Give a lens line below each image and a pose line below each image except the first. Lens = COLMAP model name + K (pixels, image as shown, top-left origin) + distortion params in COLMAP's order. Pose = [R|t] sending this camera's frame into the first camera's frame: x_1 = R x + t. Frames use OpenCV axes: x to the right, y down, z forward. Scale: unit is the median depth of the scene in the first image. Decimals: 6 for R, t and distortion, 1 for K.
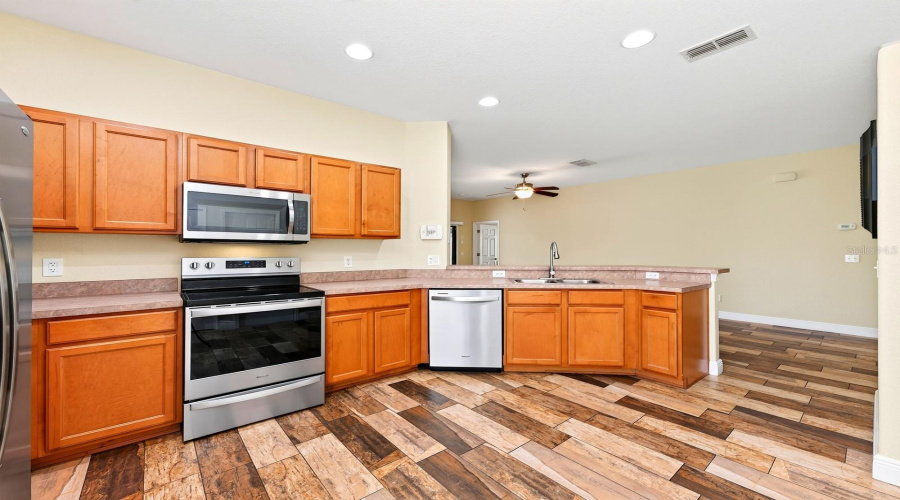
lens RADIAL K [[354.7, 0, 445.3], [0, 354.7, 250.6], [0, 0, 1]] dist [0.002978, -0.000069]
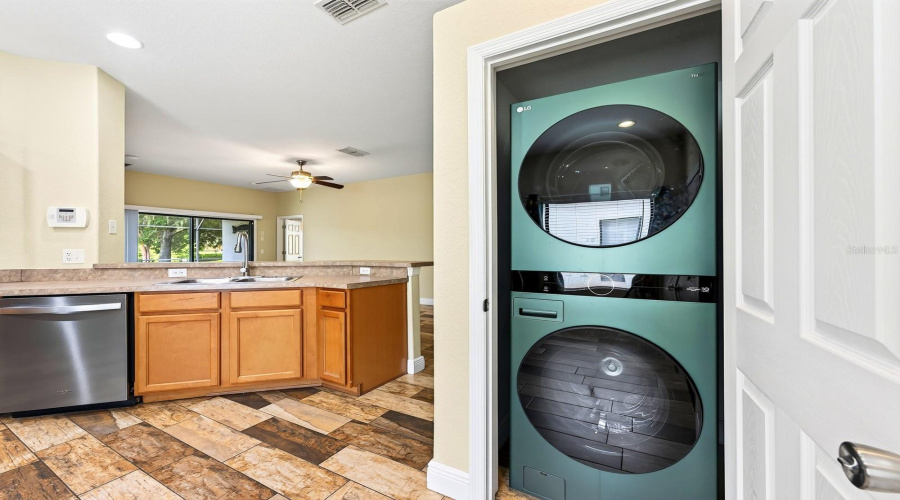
lens RADIAL K [[354.7, 0, 446.9], [0, 354.7, 250.6], [0, 0, 1]] dist [0.002978, -0.000069]
pose [[0.934490, 0.000211, 0.355988, 0.549239], [0.000120, 1.000000, -0.000907, 0.022568], [-0.355988, 0.000890, 0.934490, 0.081950]]
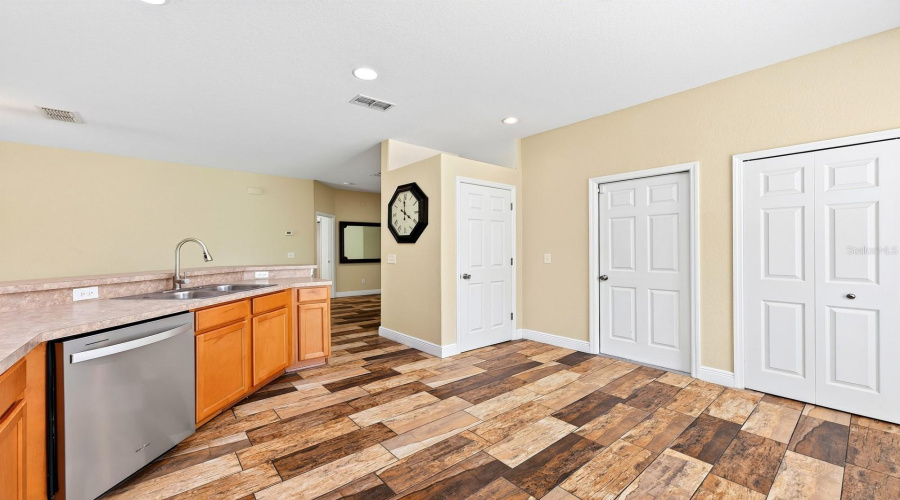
lens RADIAL K [[354.7, 0, 451.1], [0, 354.7, 252.1], [0, 0, 1]] dist [0.002978, -0.000069]
pose [[-0.018794, -0.007631, 0.999794, -0.524497], [0.002374, 0.999968, 0.007677, -0.001234], [-0.999821, 0.002517, -0.018775, 0.580703]]
